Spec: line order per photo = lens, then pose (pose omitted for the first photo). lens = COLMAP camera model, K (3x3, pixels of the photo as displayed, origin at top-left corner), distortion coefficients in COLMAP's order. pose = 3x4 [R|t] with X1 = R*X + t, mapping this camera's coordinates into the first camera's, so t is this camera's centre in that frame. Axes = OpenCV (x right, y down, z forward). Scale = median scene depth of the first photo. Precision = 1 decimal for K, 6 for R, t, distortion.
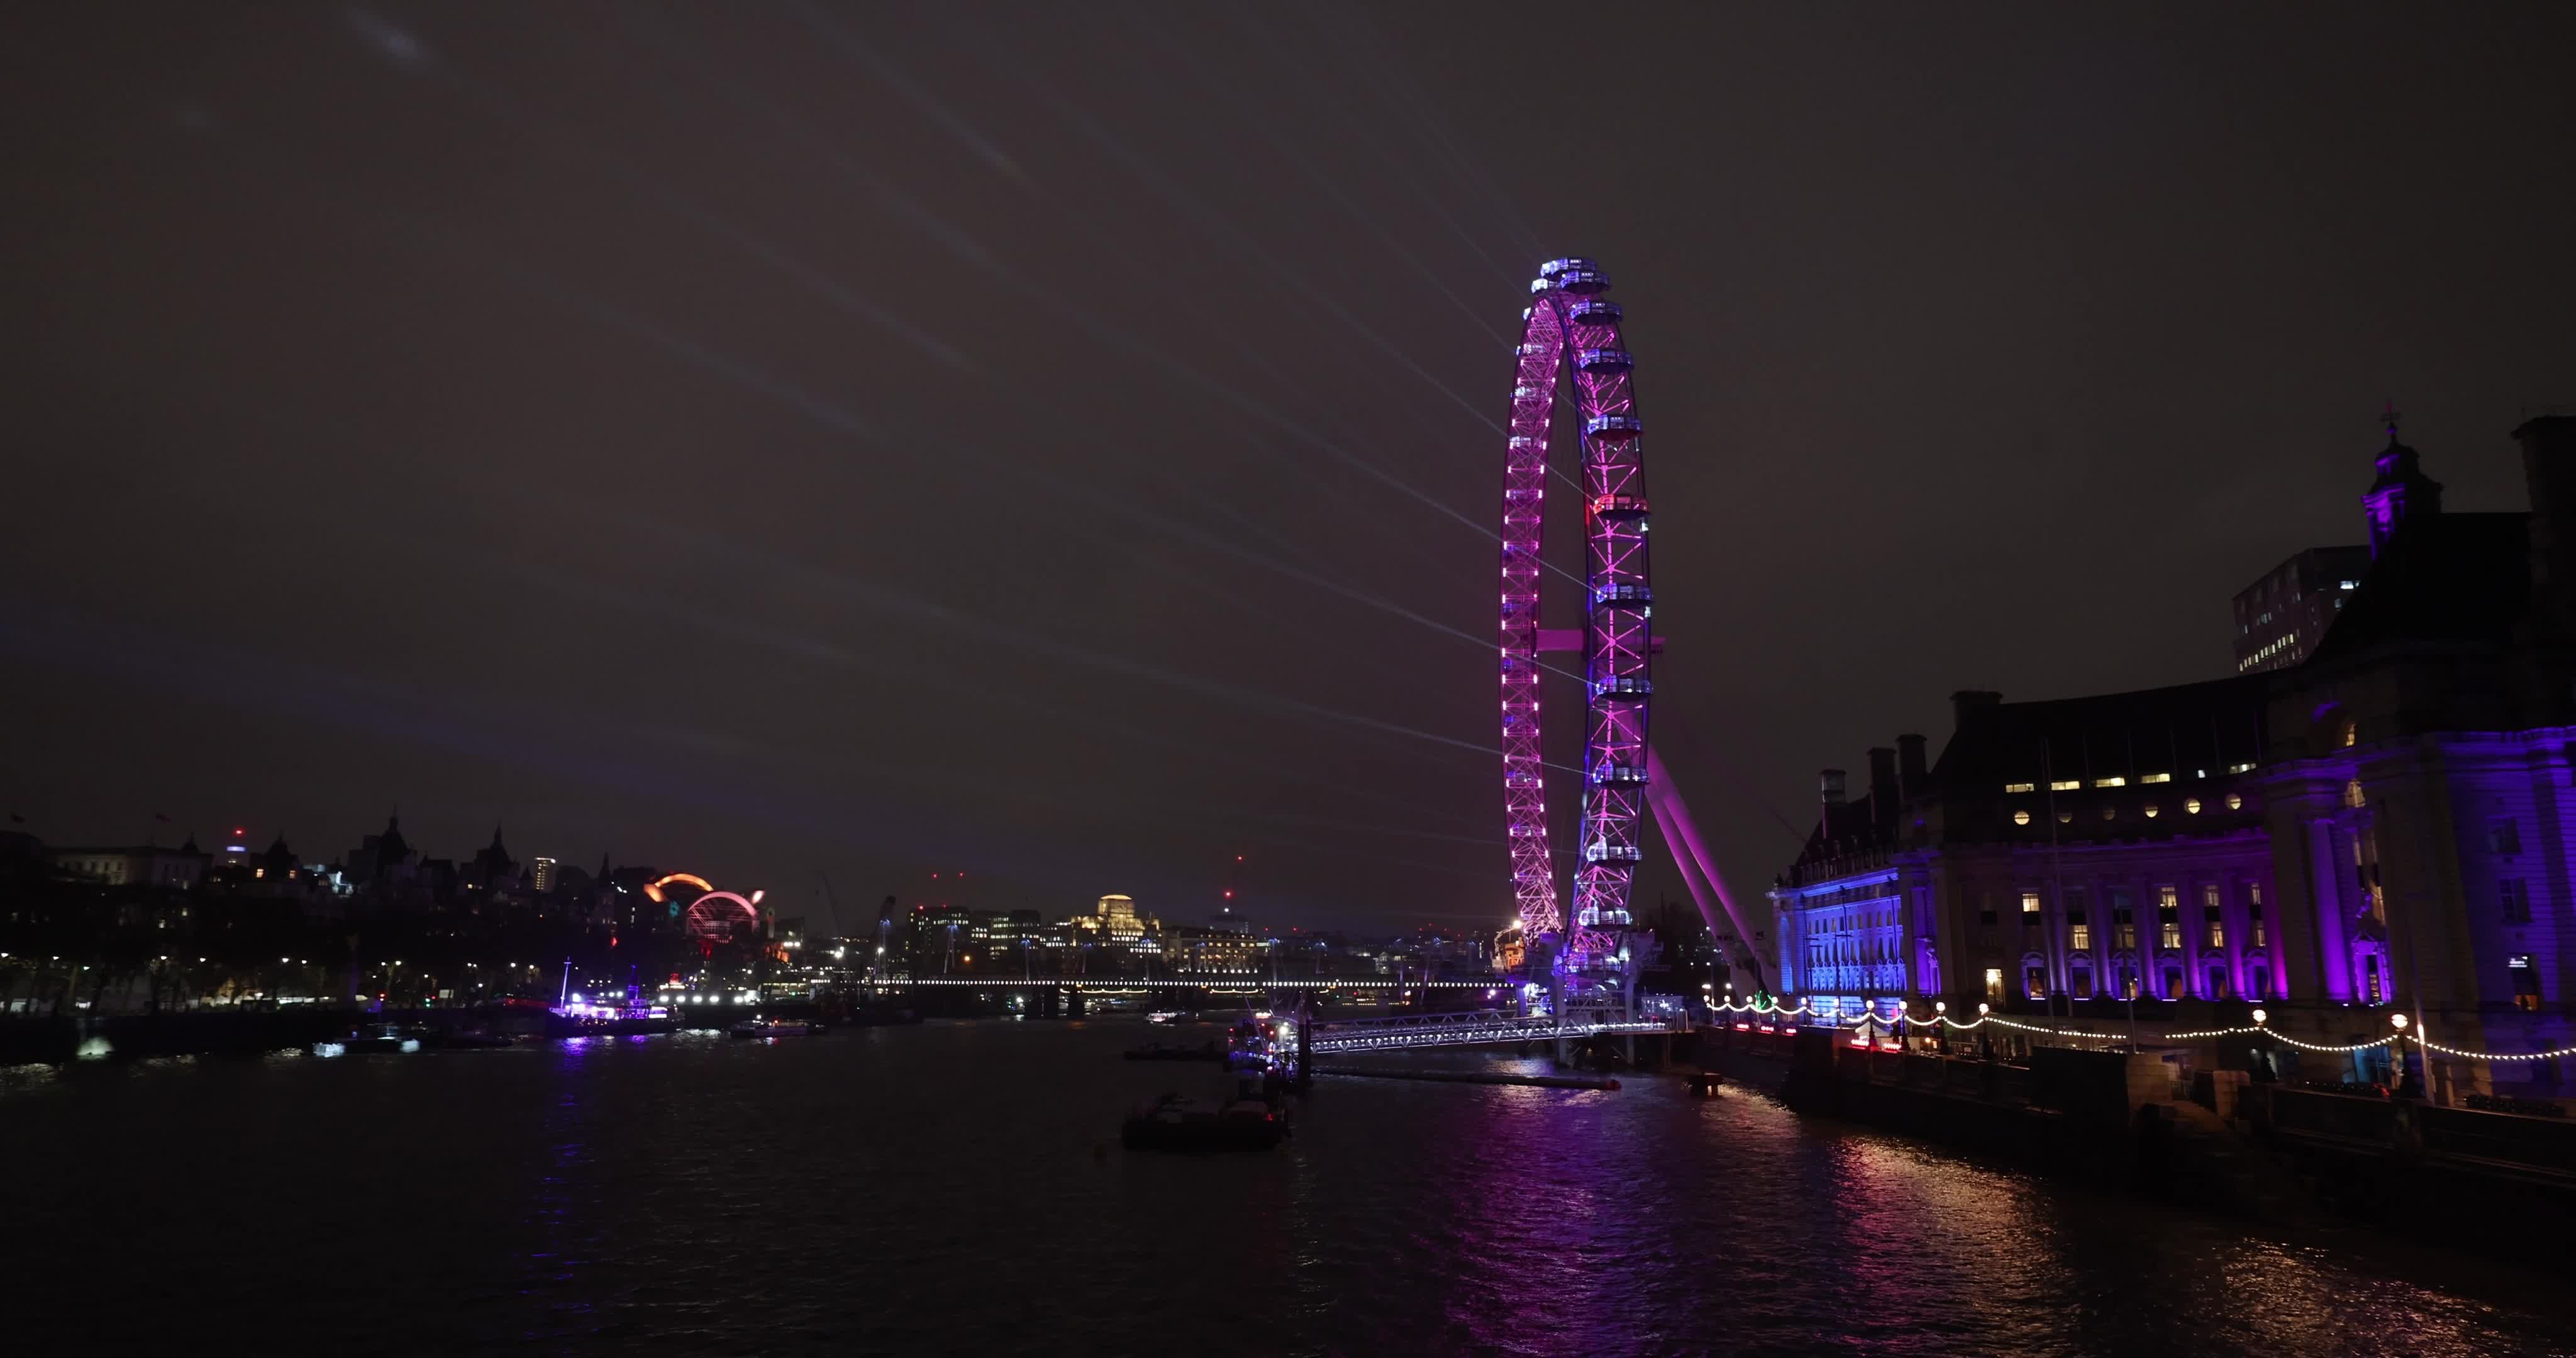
lens RADIAL K [[1533.1, 0, 1276.0], [0, 1533.1, 668.4], [0, 0, 1]] dist [0.006773, -0.004173]
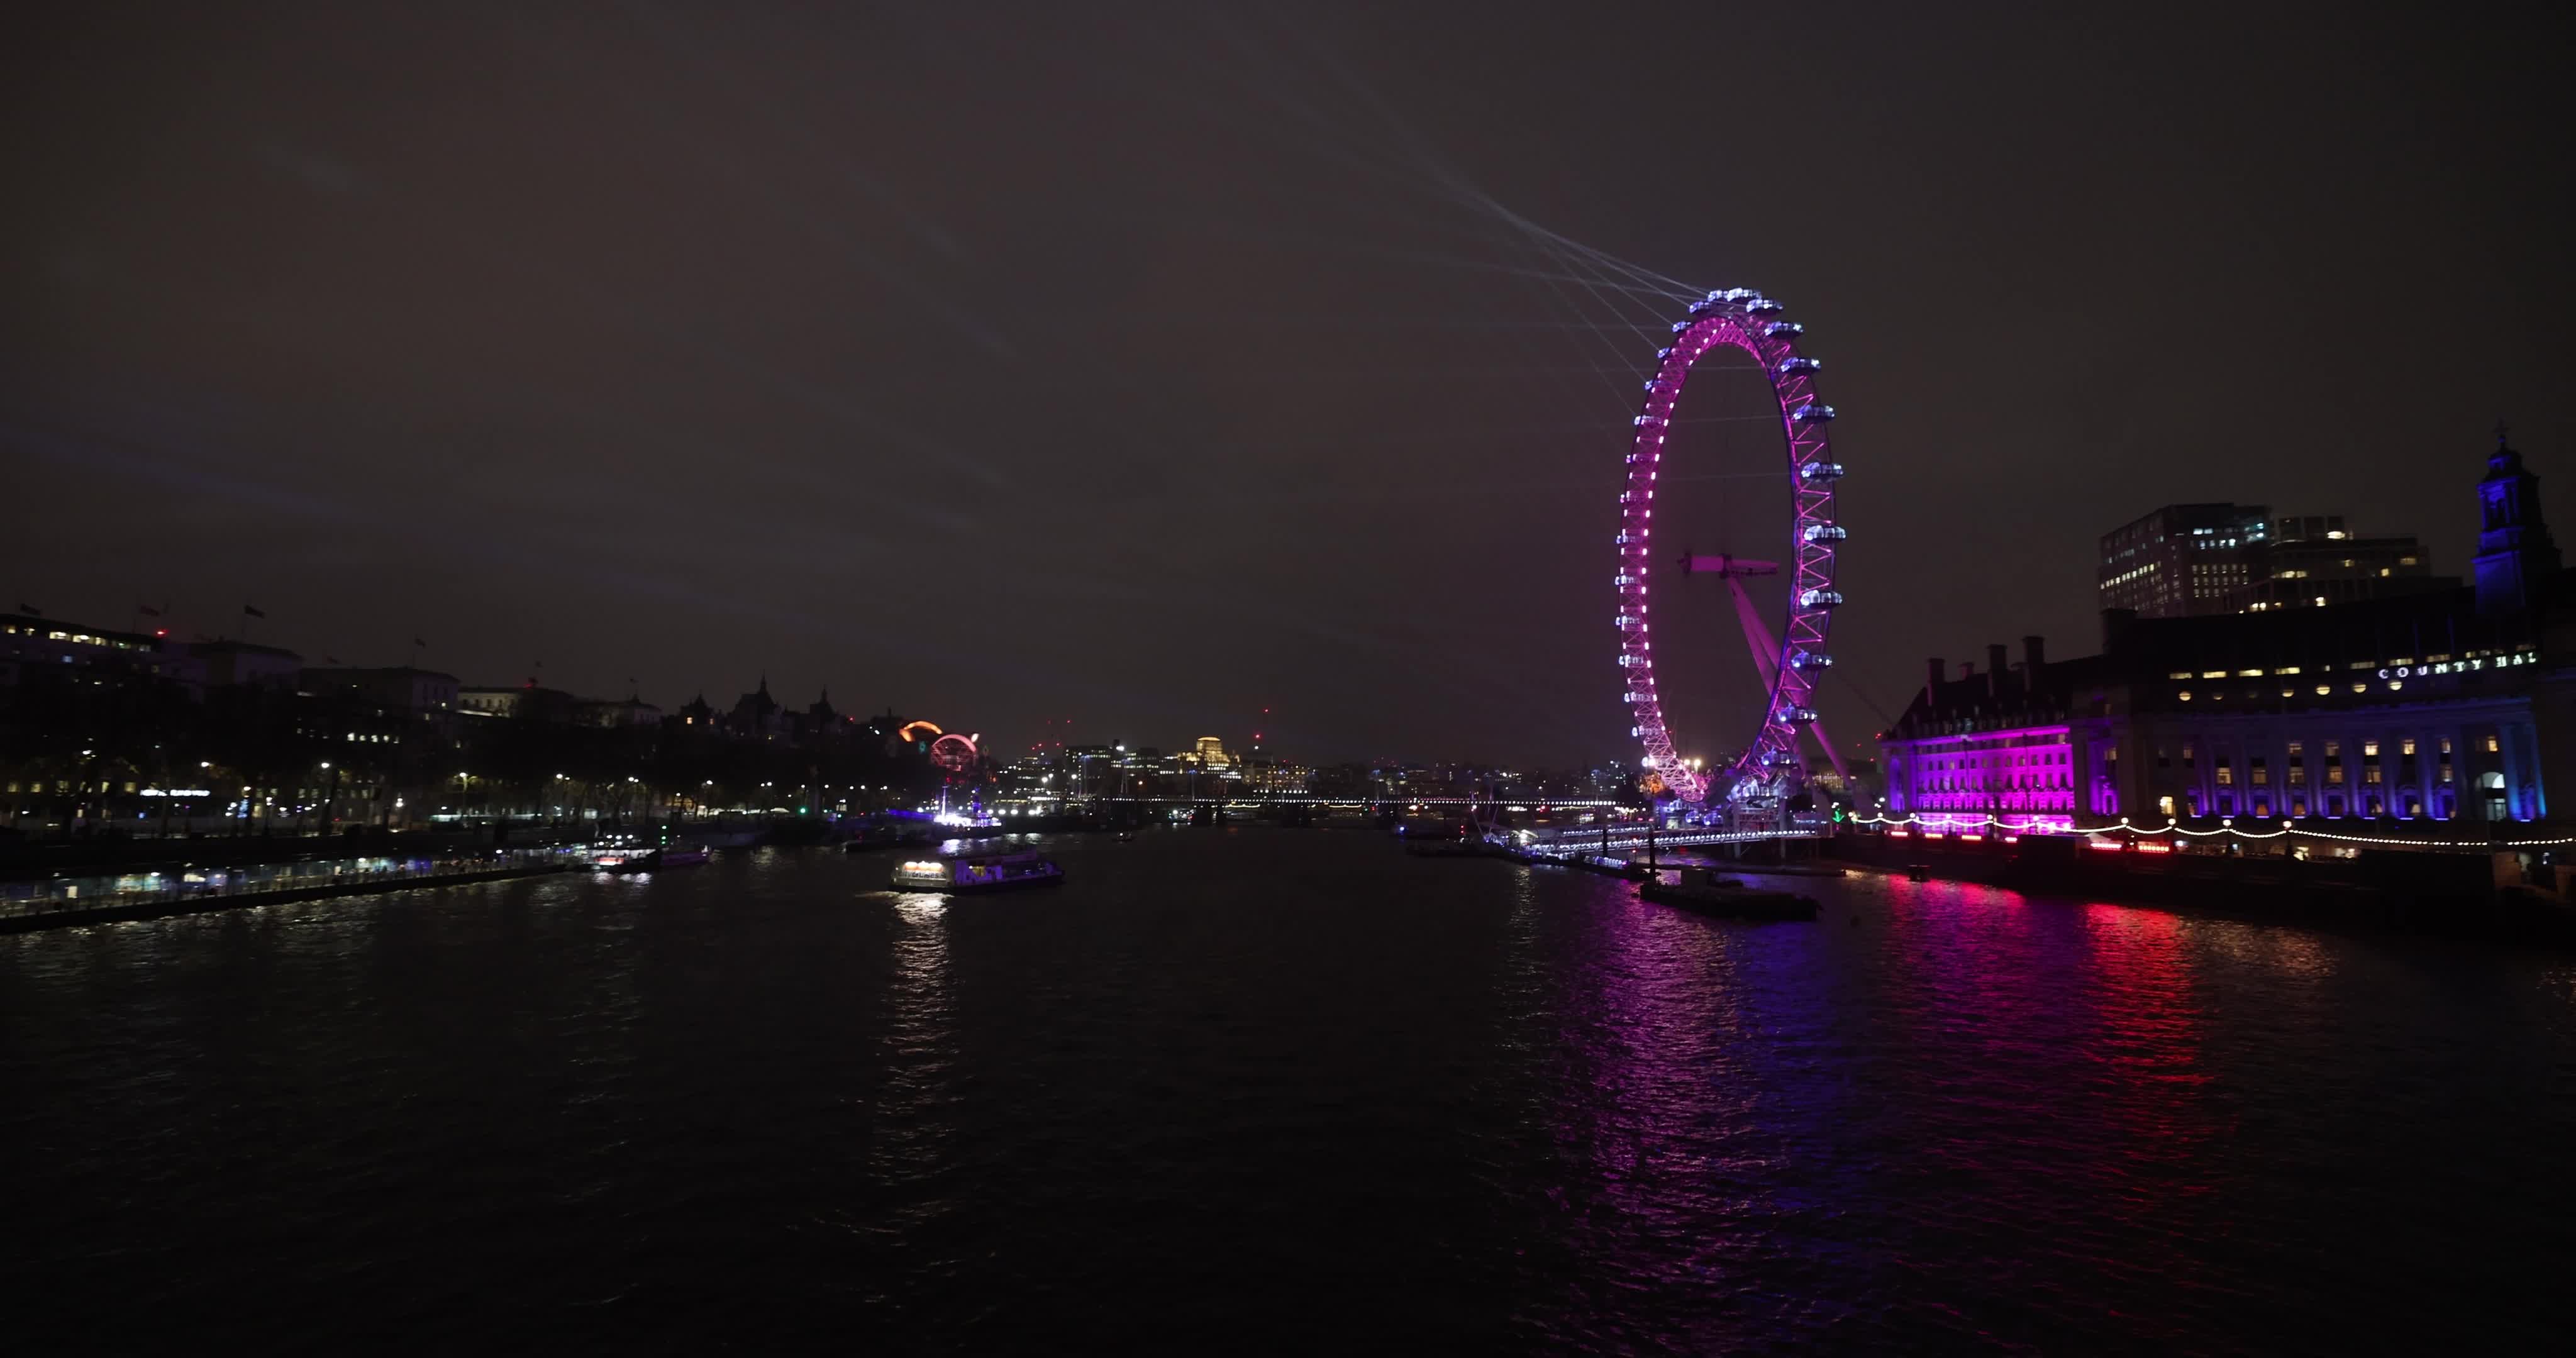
lens RADIAL K [[1117.6, 0, 1276.8], [0, 1117.6, 670.5], [0, 0, 1]] dist [-0.025381, 0.007177]
pose [[0.999212, 0.006565, 0.039140, -0.207913], [-0.009985, 0.996085, 0.087840, -0.005676], [-0.038410, -0.088161, 0.995365, -0.011734]]
